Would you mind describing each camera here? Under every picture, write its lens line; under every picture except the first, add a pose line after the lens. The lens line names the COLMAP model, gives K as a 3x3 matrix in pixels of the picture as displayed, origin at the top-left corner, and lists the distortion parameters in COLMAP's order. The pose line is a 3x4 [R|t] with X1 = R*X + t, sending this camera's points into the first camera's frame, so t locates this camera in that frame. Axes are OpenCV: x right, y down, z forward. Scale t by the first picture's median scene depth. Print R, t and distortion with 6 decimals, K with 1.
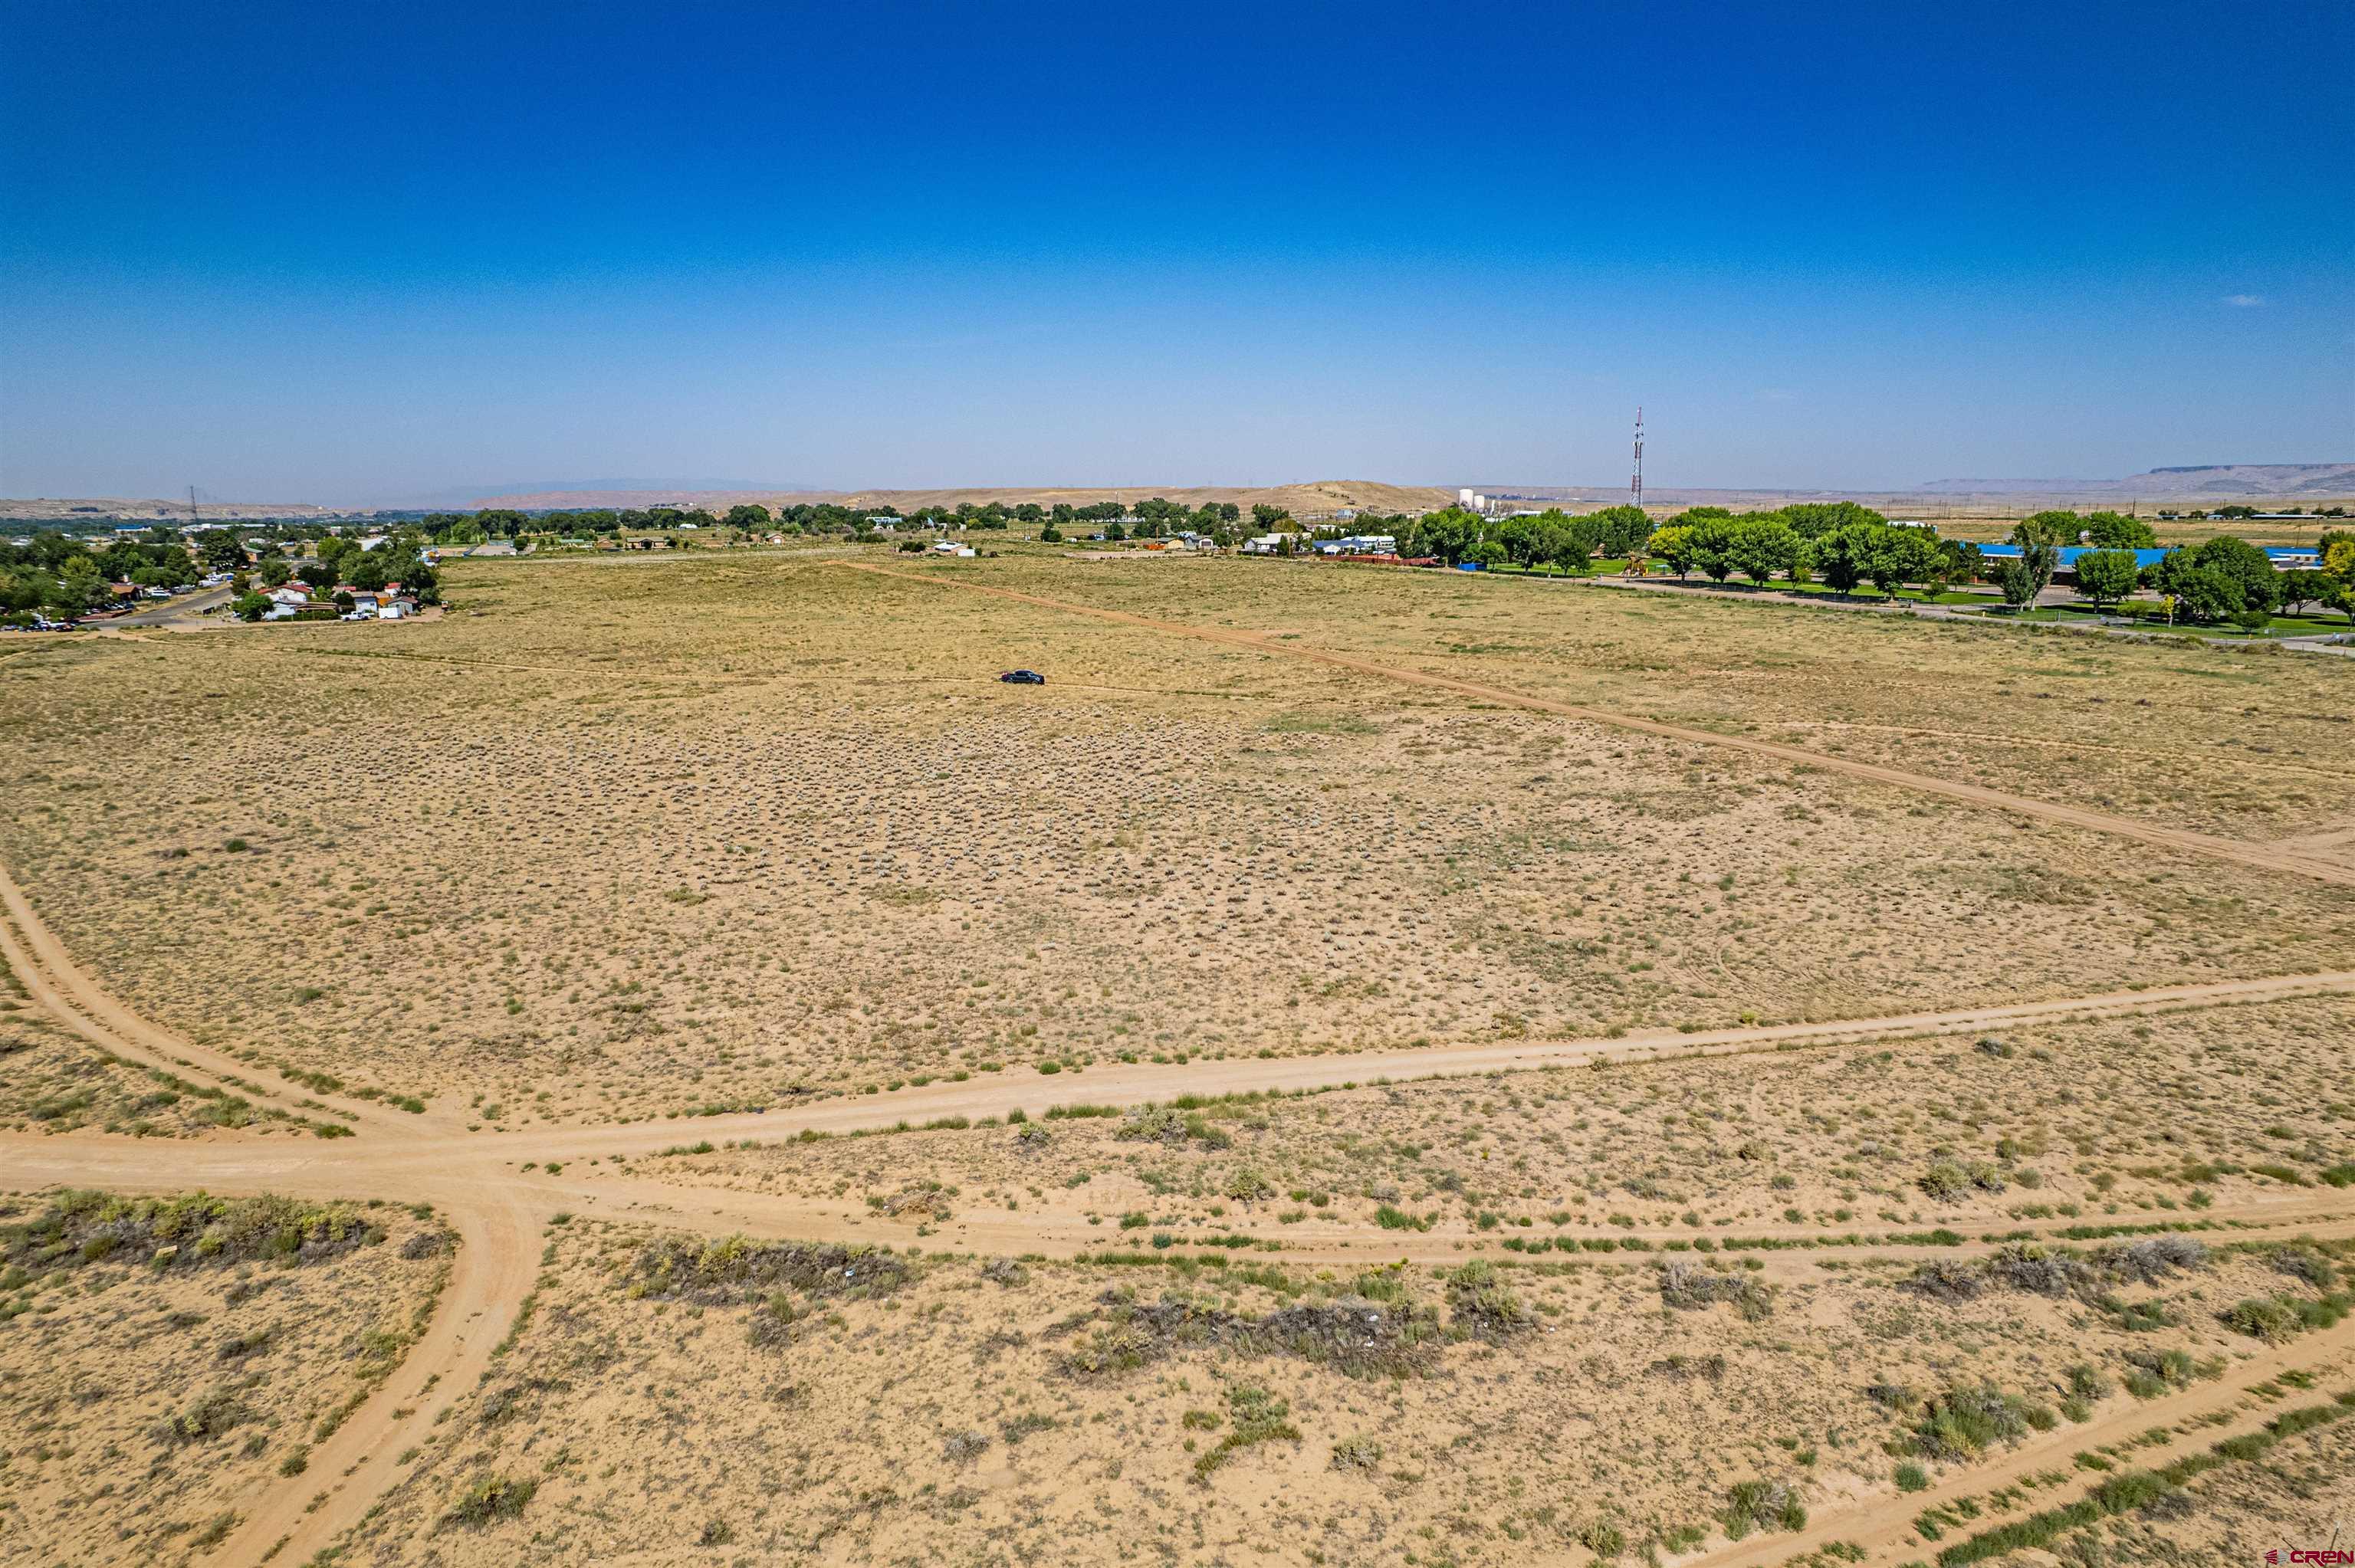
lens RADIAL K [[1511.0, 0, 1194.0], [0, 1511.0, 776.3], [0, 0, 1]] dist [-0.080407, 0.073736]
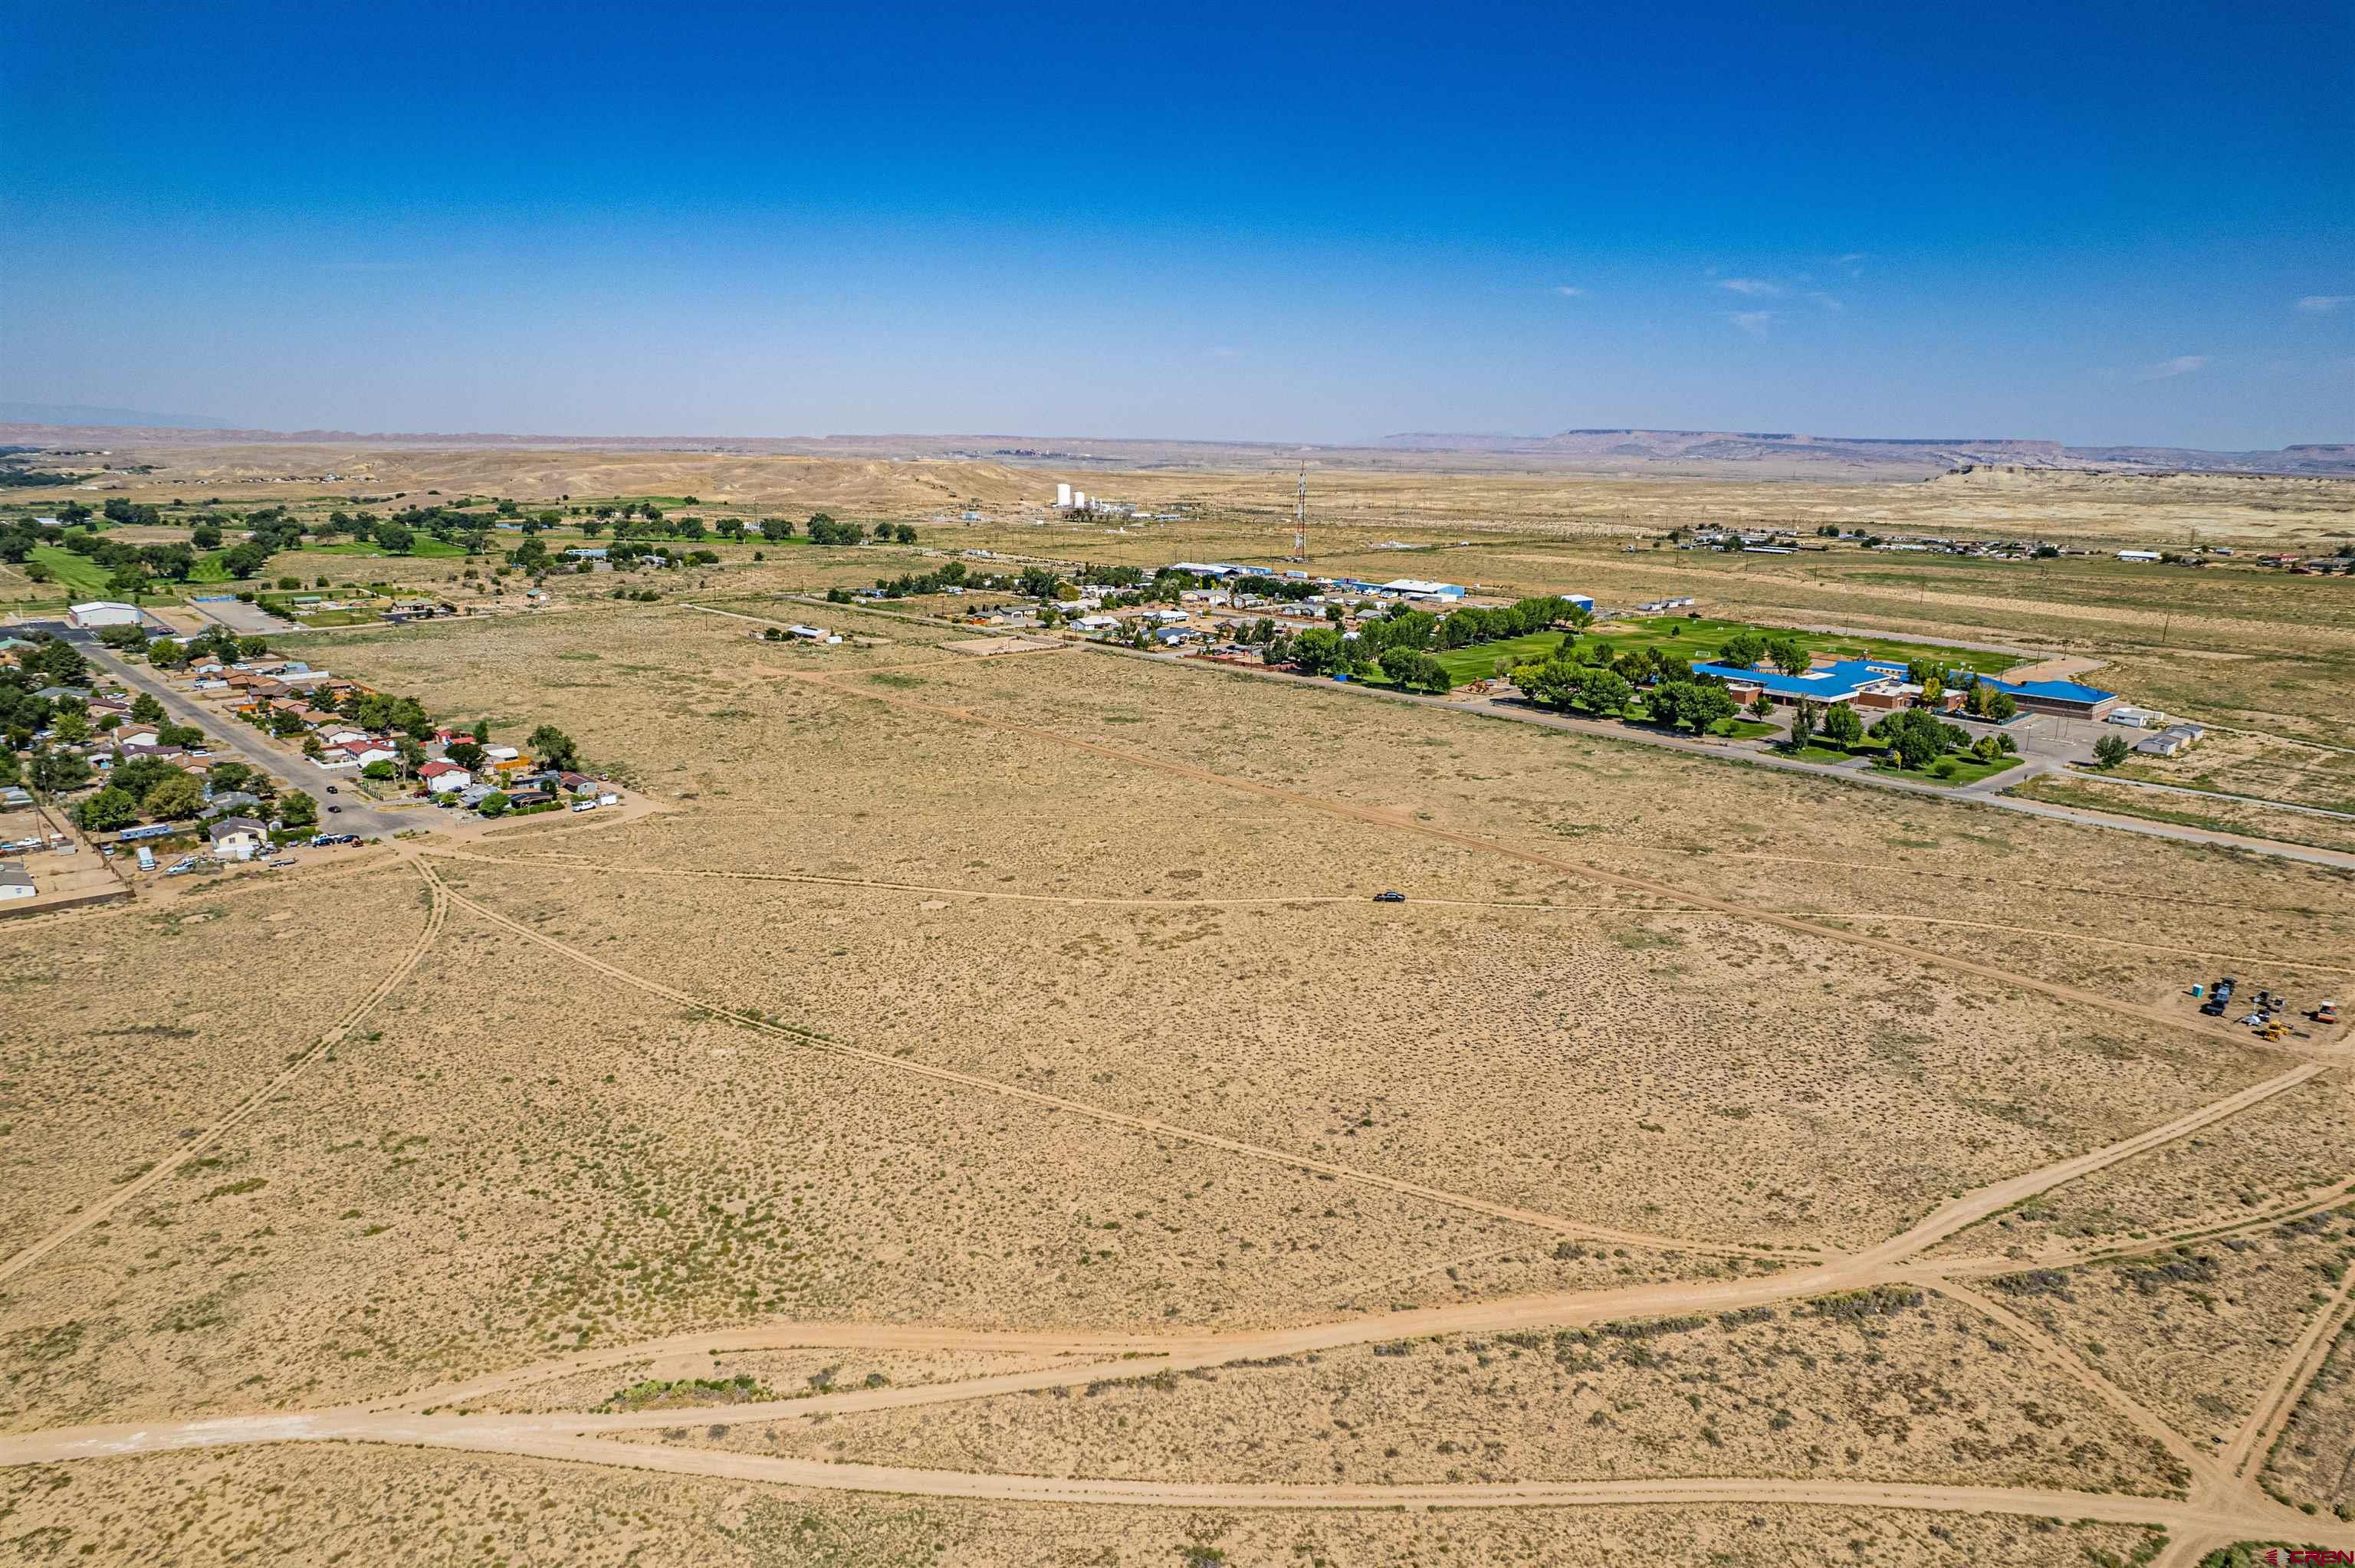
lens RADIAL K [[1511.0, 0, 1185.2], [0, 1511.0, 772.2], [0, 0, 1]] dist [-0.080407, 0.073736]
pose [[0.945585, -0.050345, 0.321455, -2.517036], [0.039576, 0.998418, 0.039953, -0.825936], [-0.322958, -0.025057, 0.946082, -1.213415]]
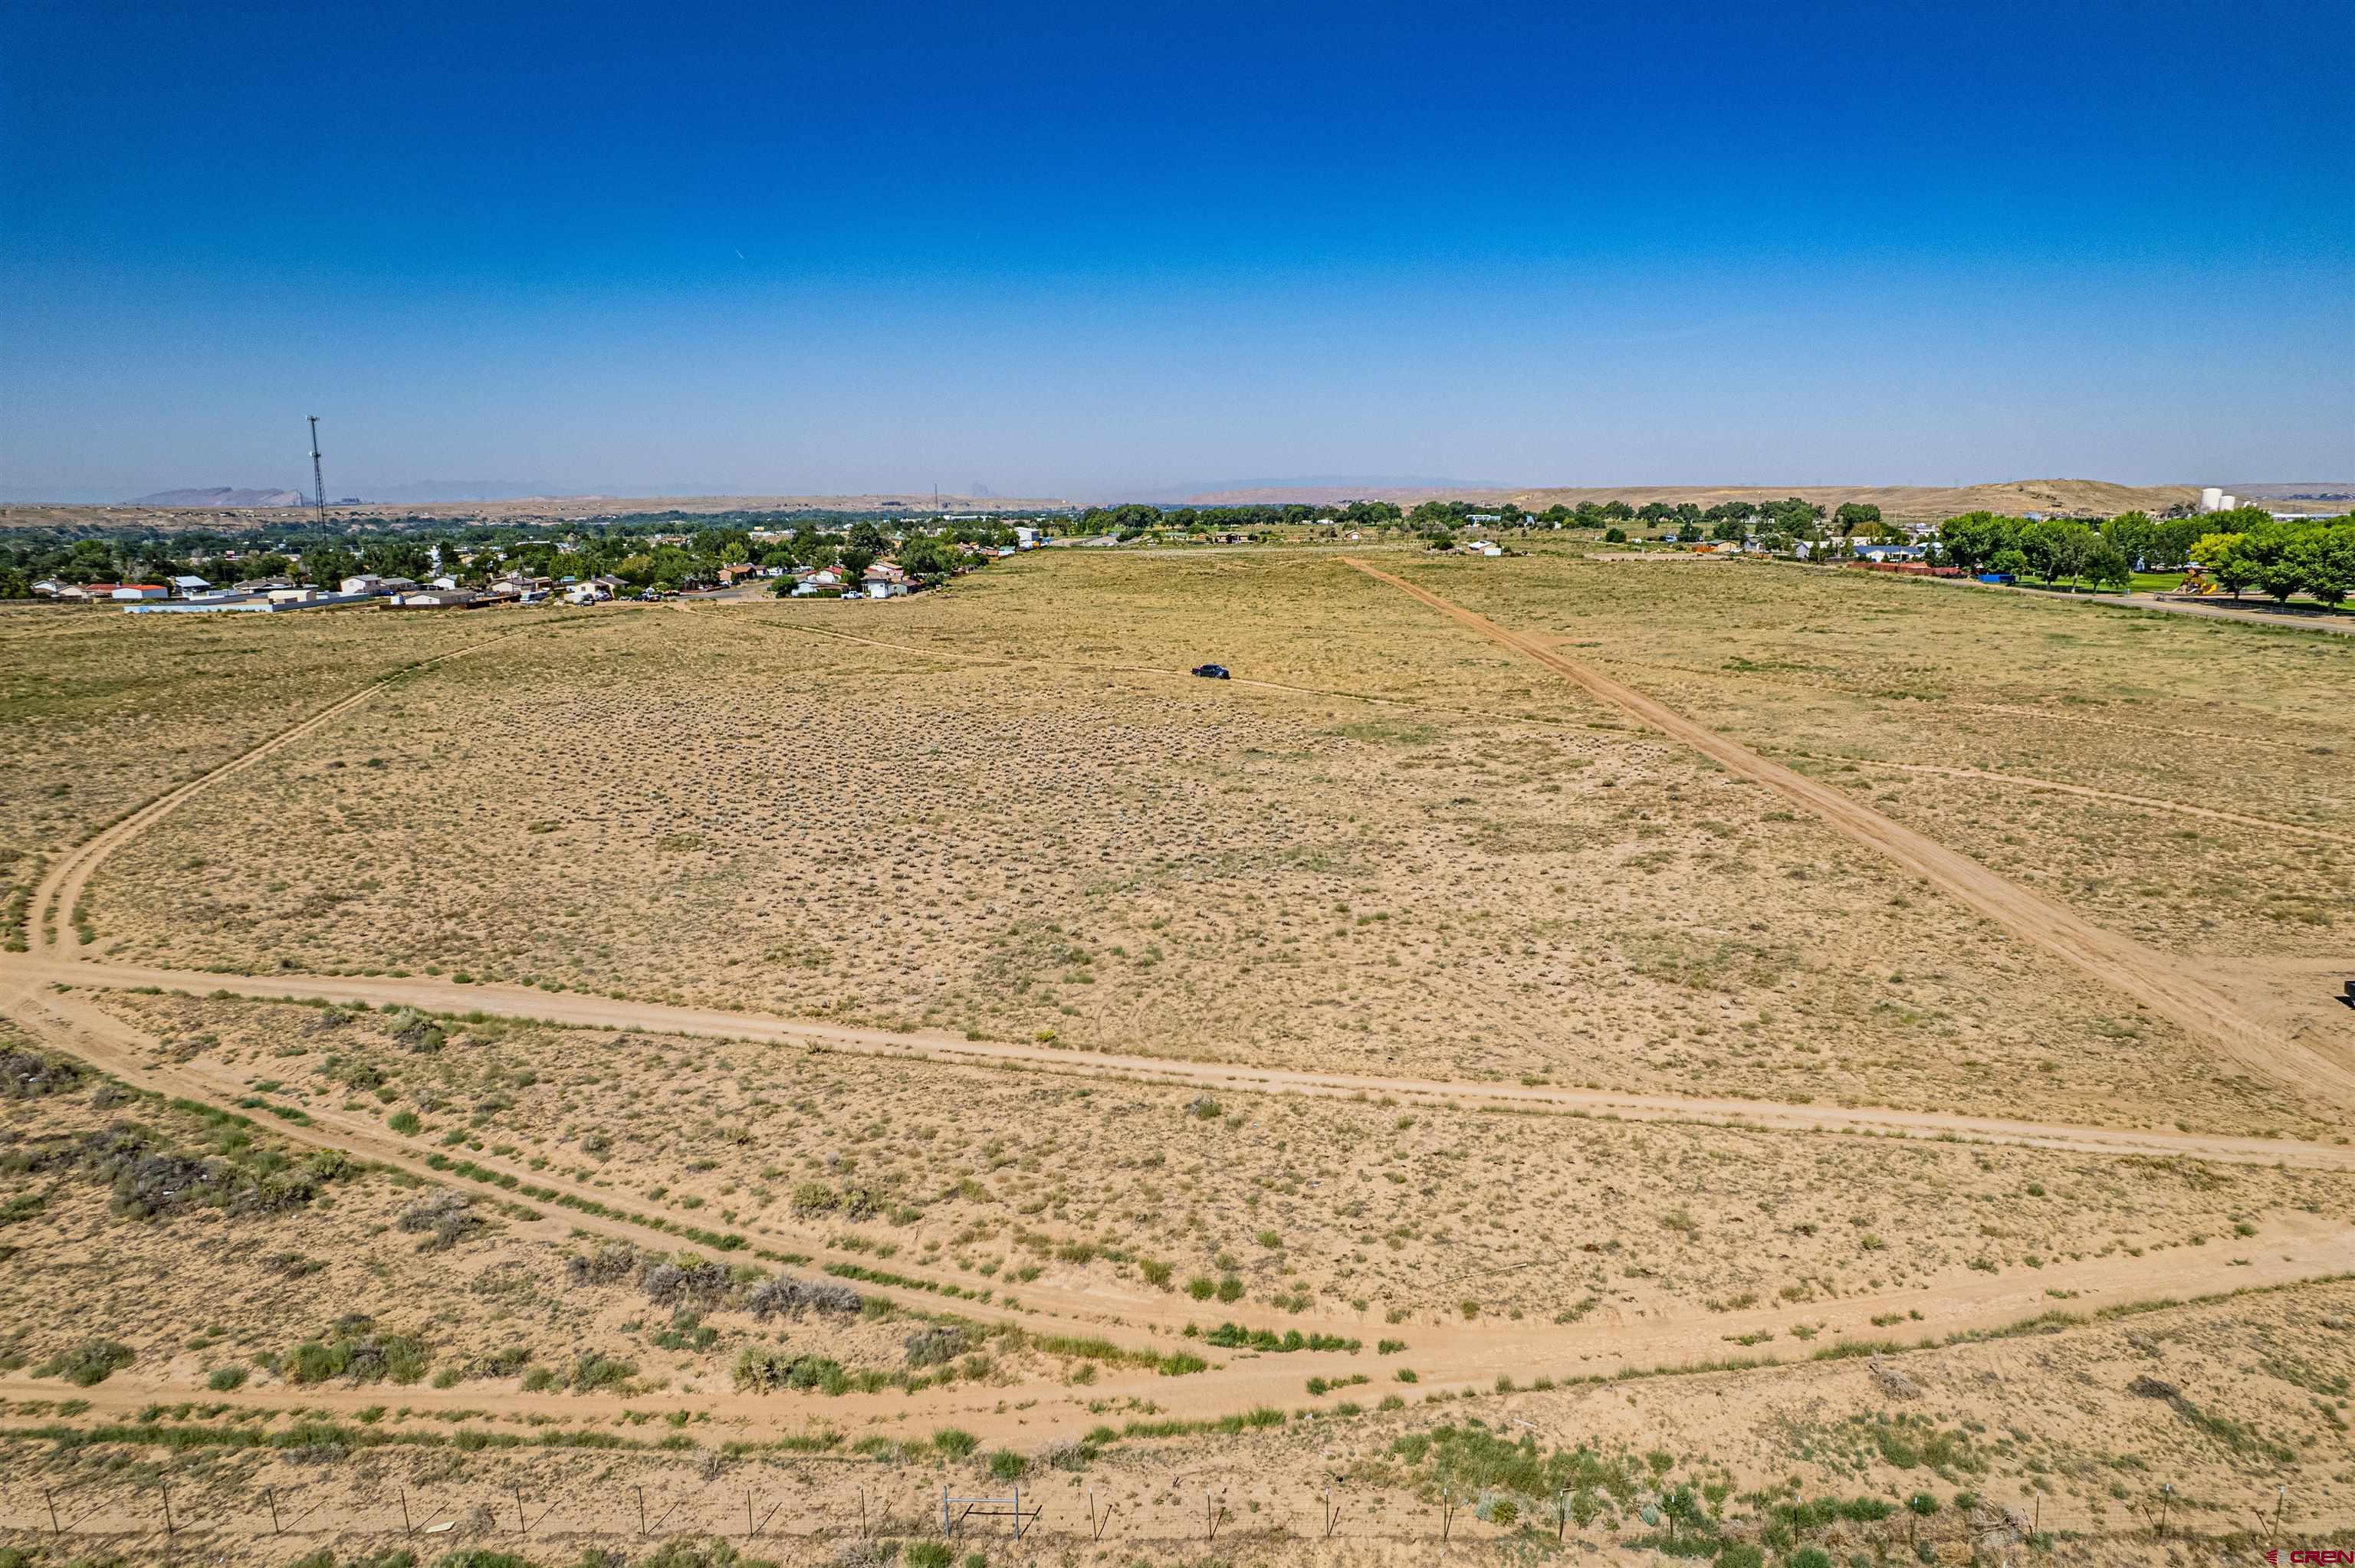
lens RADIAL K [[1511.0, 0, 1190.8], [0, 1511.0, 785.1], [0, 0, 1]] dist [-0.080407, 0.073736]
pose [[0.900696, 0.079503, -0.427114, 1.013559], [-0.076516, 0.996775, 0.024184, -0.037158], [0.427660, 0.010898, 0.903874, 0.187727]]
